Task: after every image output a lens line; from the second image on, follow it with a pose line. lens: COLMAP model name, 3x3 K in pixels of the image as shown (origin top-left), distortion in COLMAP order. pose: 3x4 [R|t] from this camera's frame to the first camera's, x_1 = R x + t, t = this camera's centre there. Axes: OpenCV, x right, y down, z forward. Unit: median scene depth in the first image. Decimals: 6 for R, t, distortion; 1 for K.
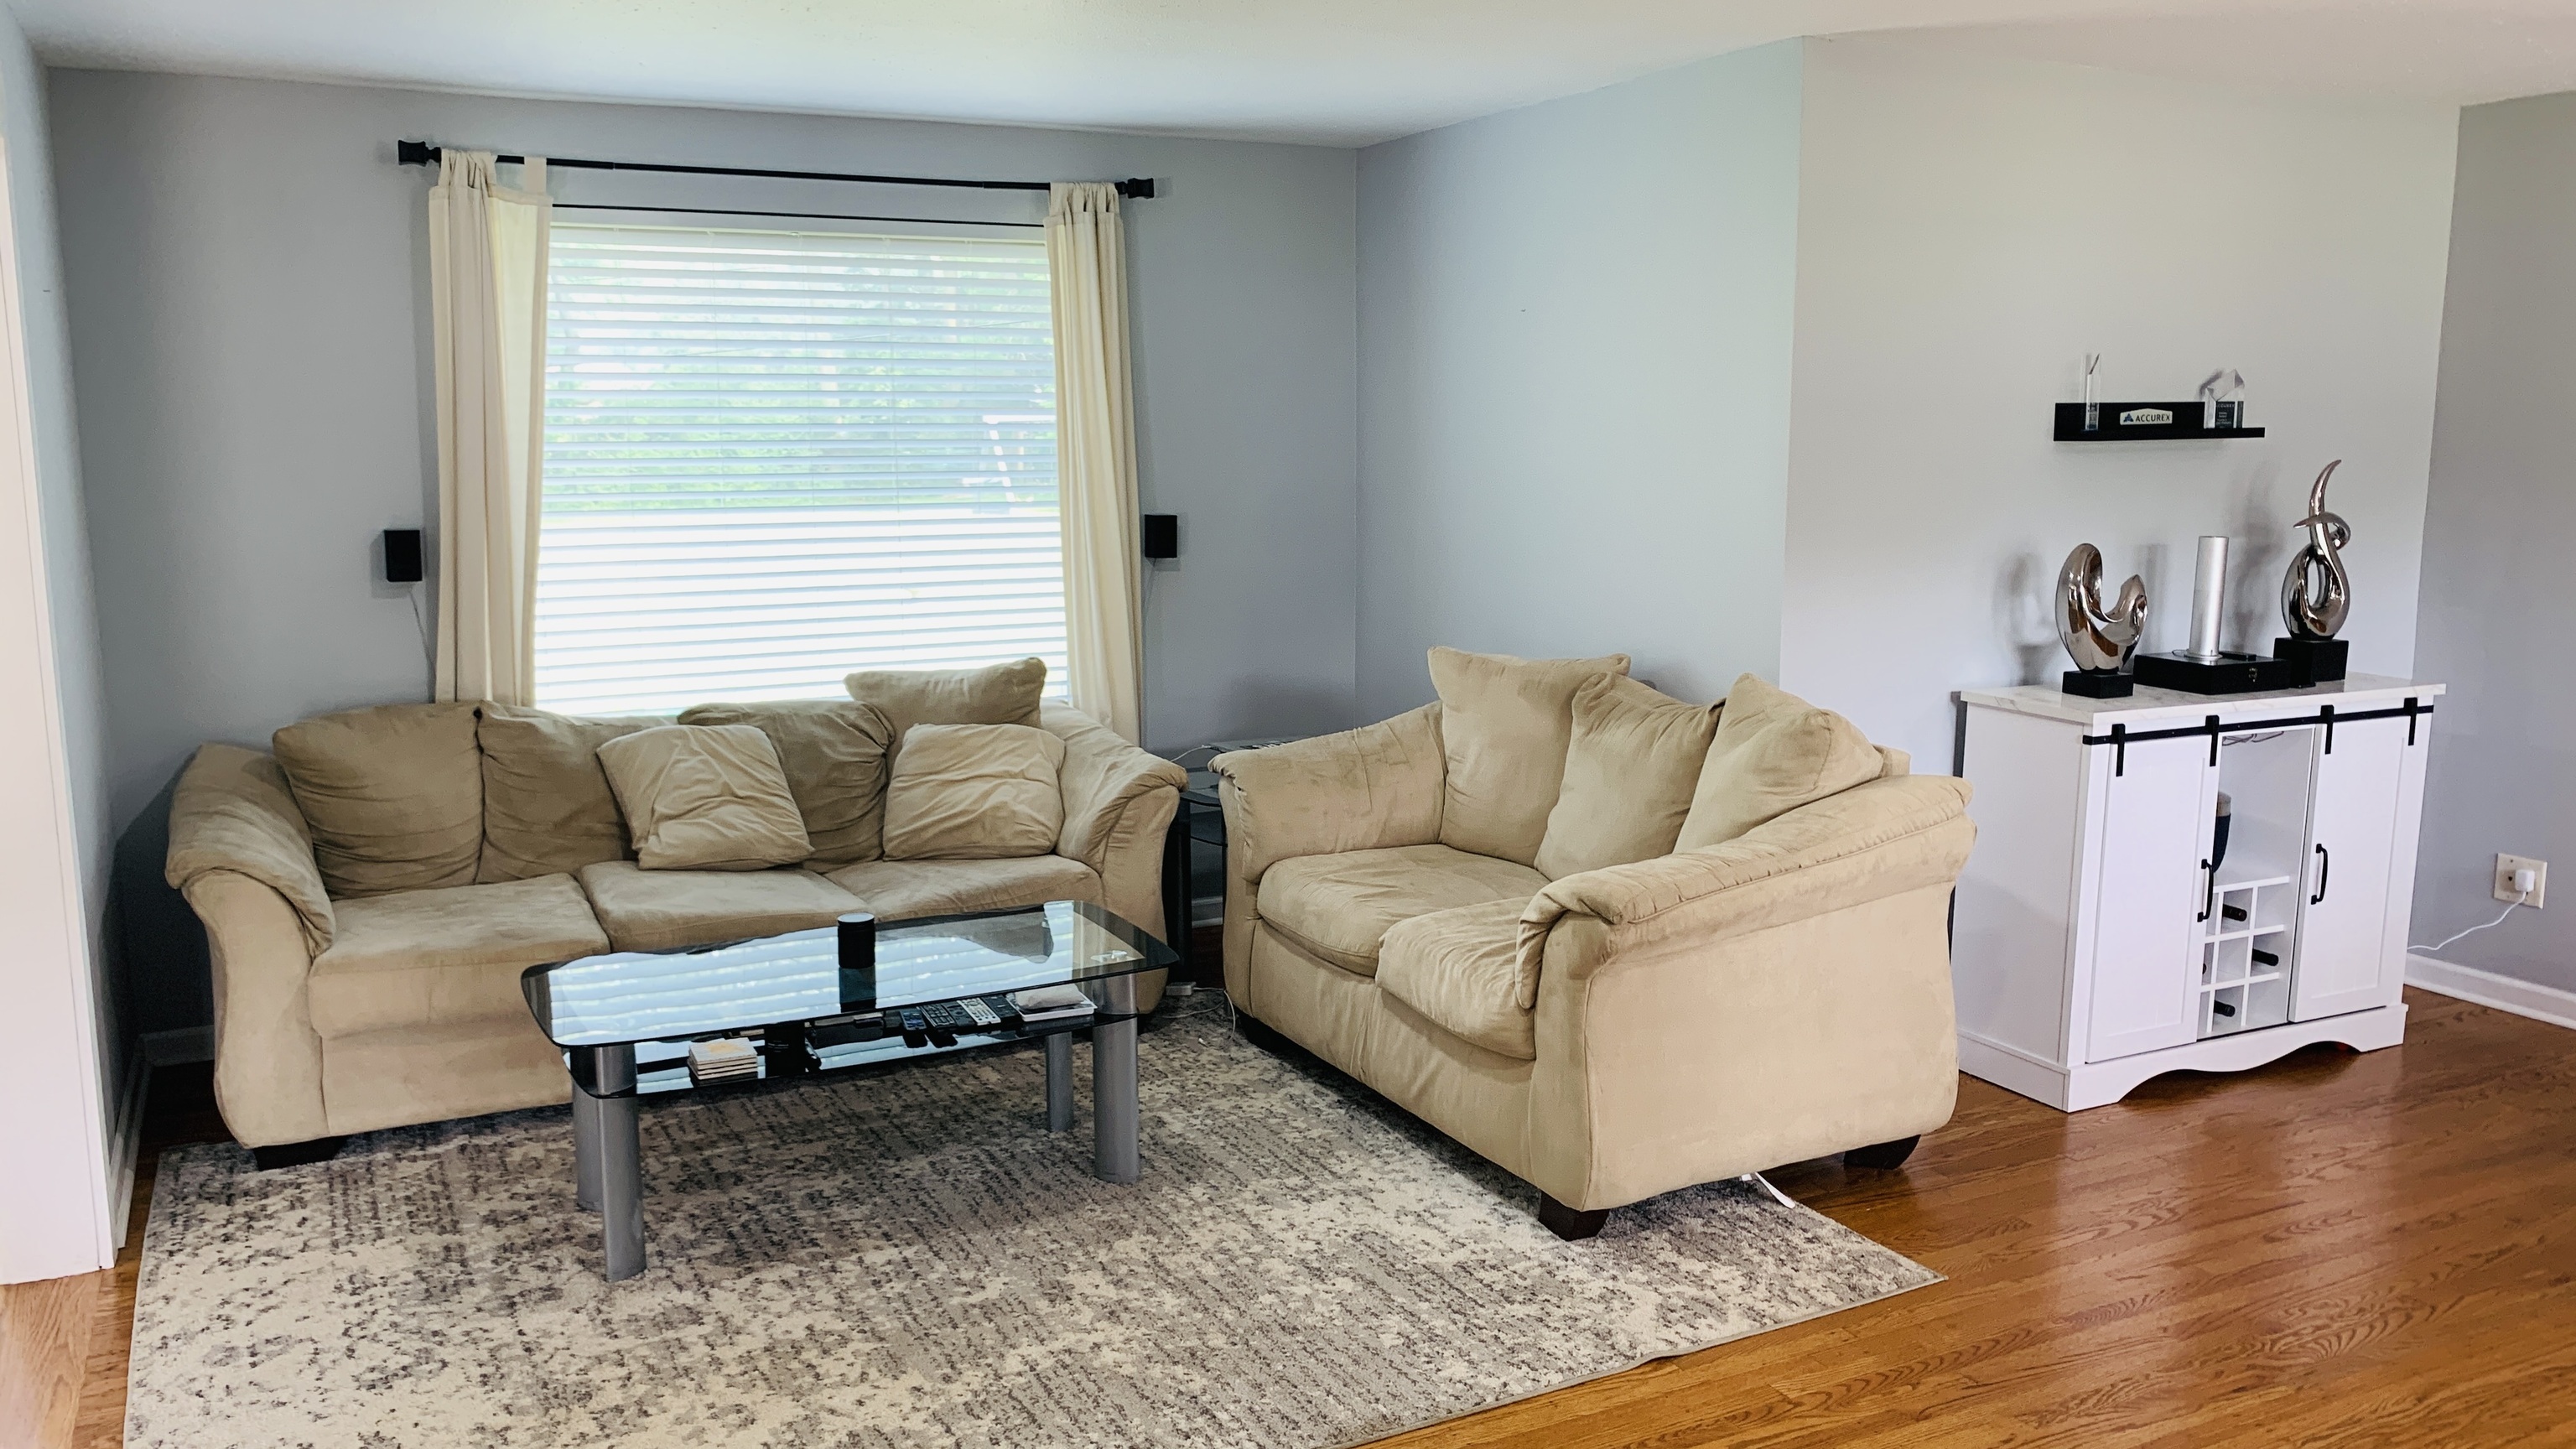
lens RADIAL K [[2013.0, 0, 1273.7], [0, 2013.0, 720.3], [0, 0, 1]] dist [0.045745, -0.053210]
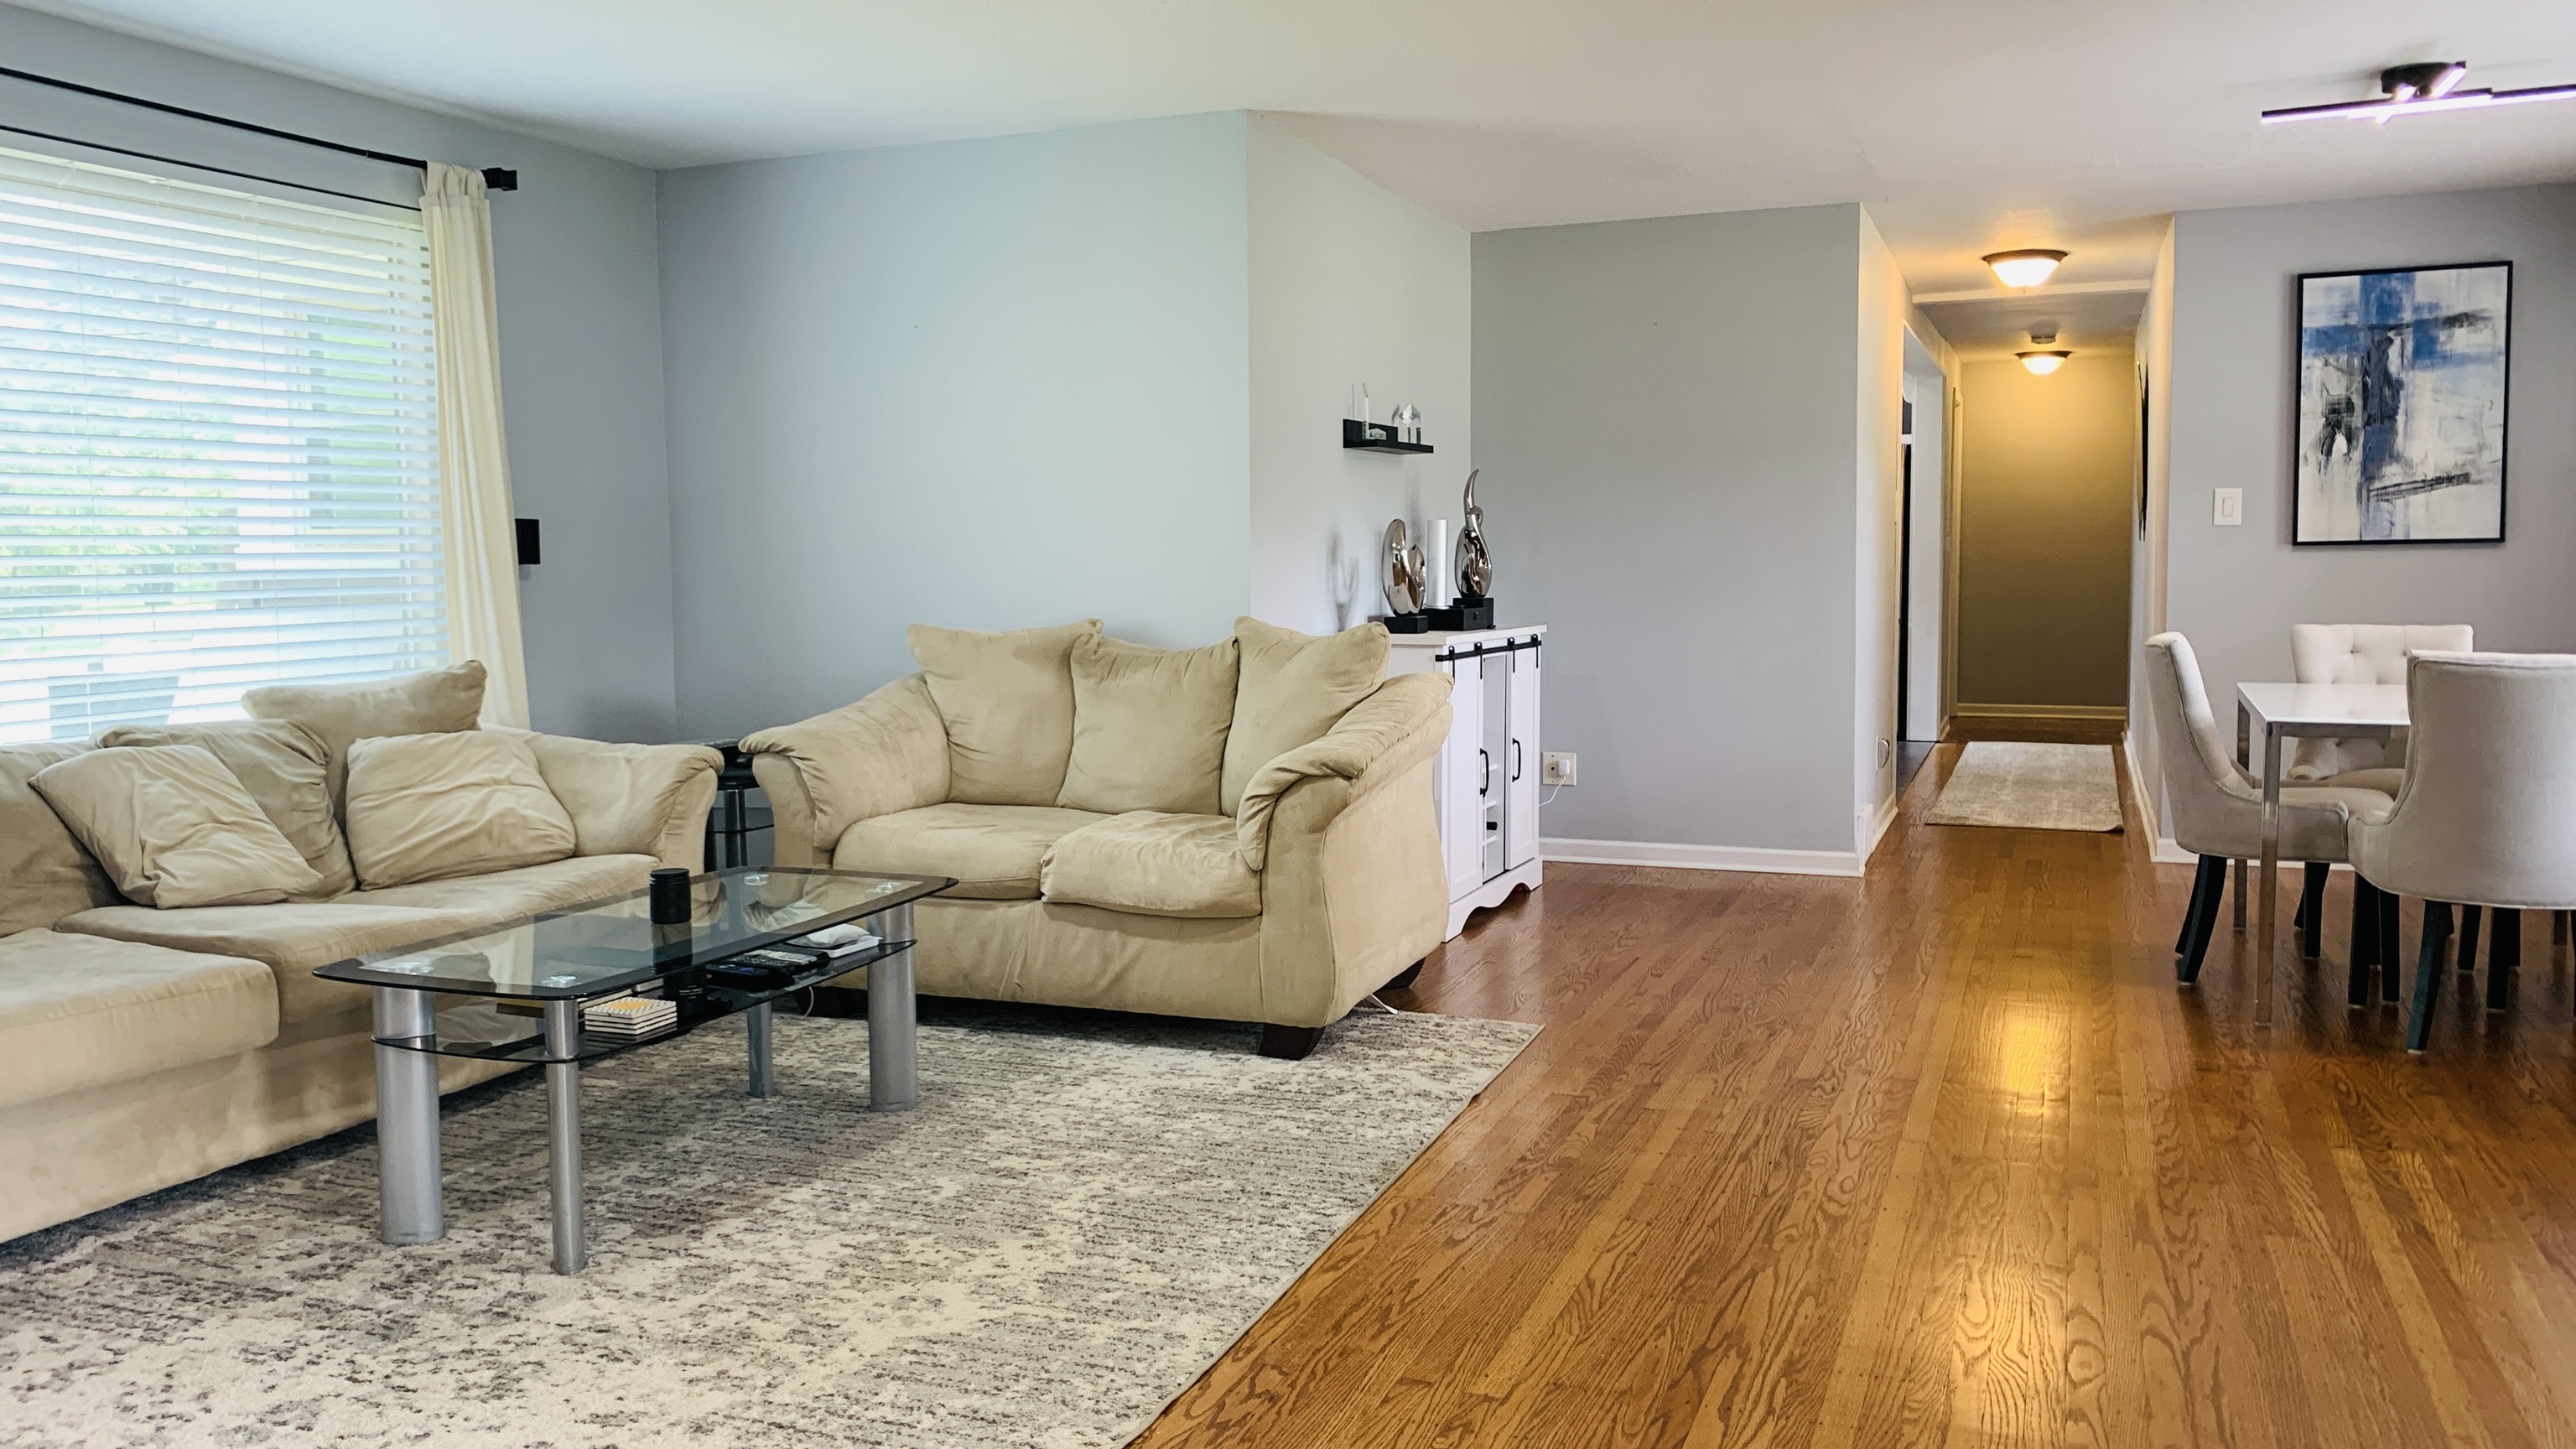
lens RADIAL K [[2013.0, 0, 1246.2], [0, 2013.0, 722.9], [0, 0, 1]] dist [0.045745, -0.053210]
pose [[0.741638, -0.059323, 0.668171, -0.604769], [0.113216, 0.992862, -0.037514, 0.090384], [-0.661177, 0.103470, 0.743061, 0.100576]]
